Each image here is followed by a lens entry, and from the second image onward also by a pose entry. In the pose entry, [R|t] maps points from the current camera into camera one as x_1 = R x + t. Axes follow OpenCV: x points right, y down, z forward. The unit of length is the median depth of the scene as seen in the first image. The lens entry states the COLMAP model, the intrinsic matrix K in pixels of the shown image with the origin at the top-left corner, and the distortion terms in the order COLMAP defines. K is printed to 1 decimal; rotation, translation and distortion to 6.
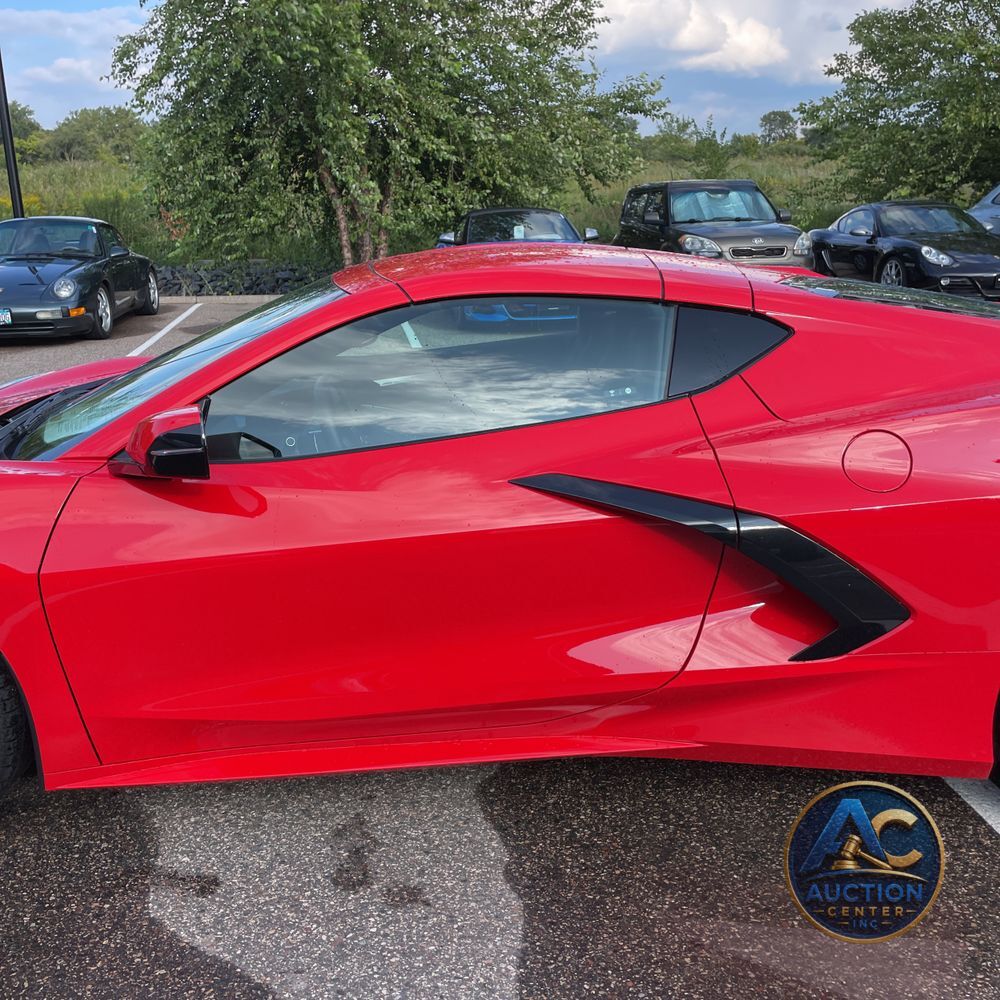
lens RADIAL K [[997.4, 0, 496.0], [0, 997.4, 499.8], [0, 0, 1]] dist [0.062791, -0.053656]
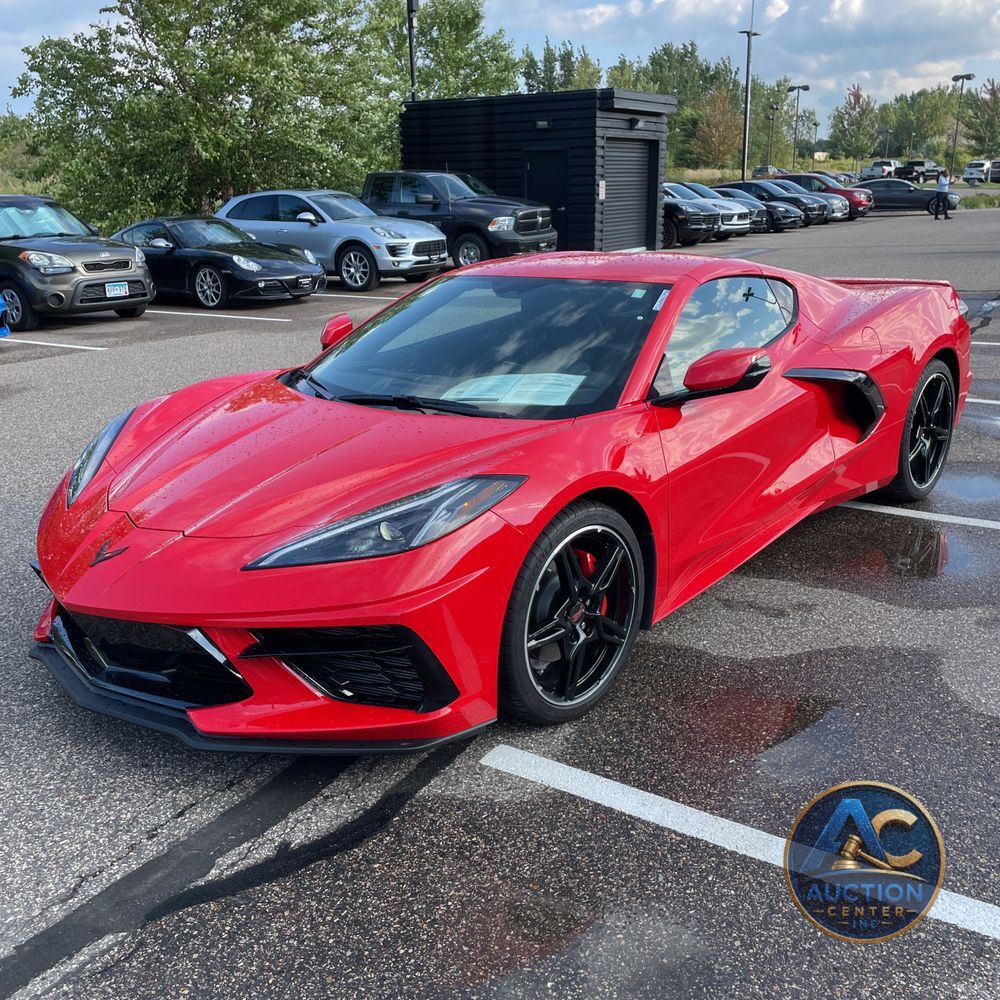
lens RADIAL K [[997.4, 0, 496.0], [0, 997.4, 499.8], [0, 0, 1]] dist [0.062791, -0.053656]
pose [[0.644590, -0.219920, 0.732215, -0.289286], [0.227214, 0.969566, 0.091184, -0.014596], [-0.729984, 0.107593, 0.674942, 0.026545]]
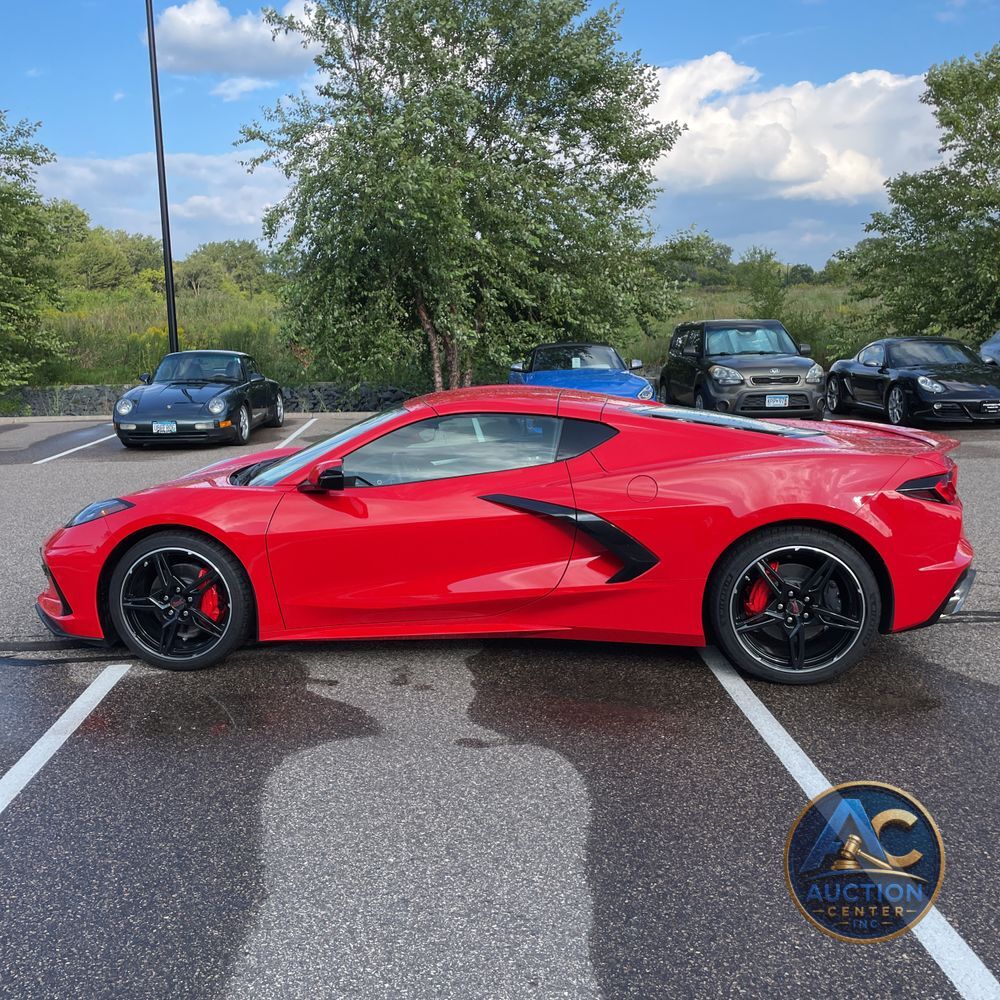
lens RADIAL K [[997.4, 0, 496.0], [0, 997.4, 499.8], [0, 0, 1]] dist [0.062791, -0.053656]
pose [[0.995472, 0.016902, -0.093543, 0.042758], [-0.027534, 0.993149, -0.113567, 0.038807], [0.090983, 0.115628, 0.989117, -0.190178]]
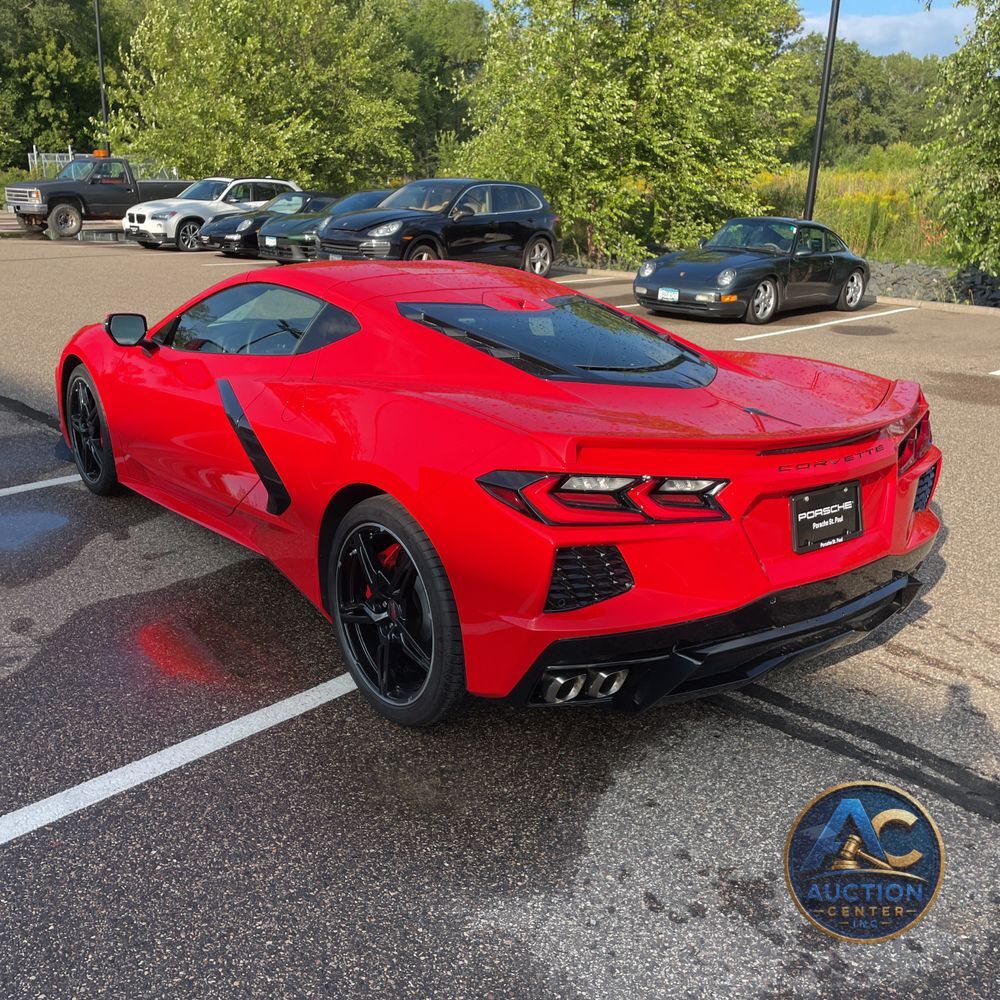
lens RADIAL K [[1015.1, 0, 500.0], [0, 1015.1, 500.0], [0, 0, 1]] dist [0.081528, -0.102608]
pose [[0.629118, 0.267471, -0.729842, 0.304021], [-0.265571, 0.956395, 0.121577, -0.029356], [0.730536, 0.117339, 0.672718, 0.019316]]
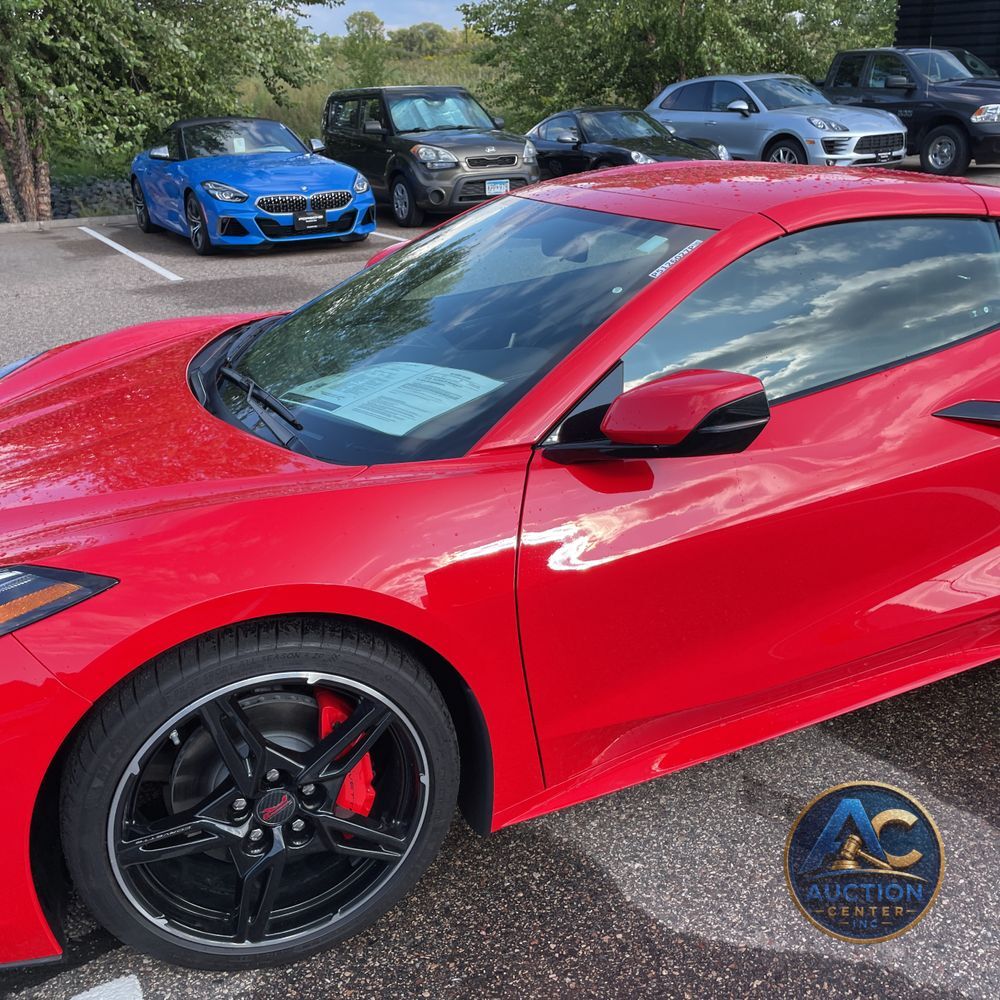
lens RADIAL K [[985.5, 0, 497.8], [0, 985.5, 519.1], [0, 0, 1]] dist [0.087426, -0.118416]
pose [[0.928481, -0.153949, 0.337969, -0.122458], [0.118516, 0.985278, 0.123215, -0.014852], [-0.351962, -0.074348, 0.933057, 0.039297]]
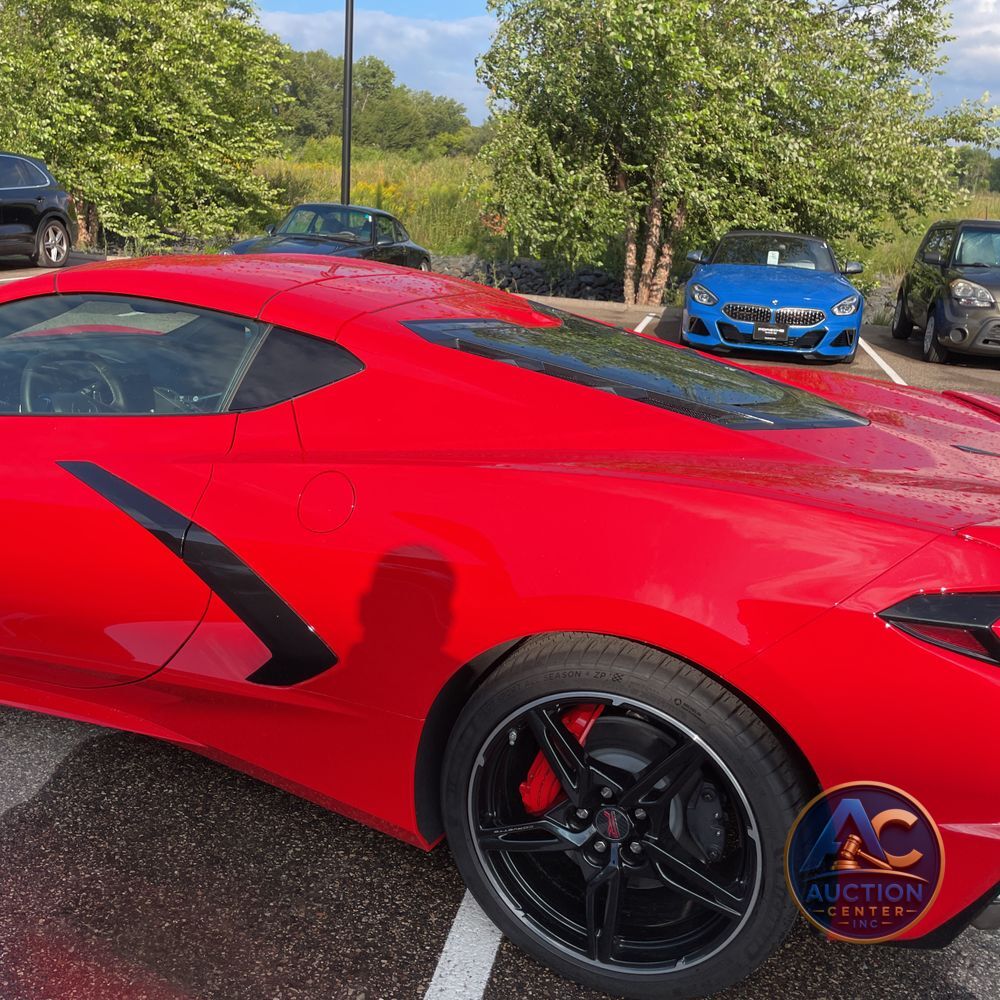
lens RADIAL K [[1015.2, 0, 496.4], [0, 1015.2, 488.7], [0, 0, 1]] dist [0.058057, -0.045348]
pose [[0.927745, 0.175698, -0.329270, 0.139993], [-0.183042, 0.983065, 0.008824, -0.014426], [0.325245, 0.052084, 0.944194, 0.016425]]
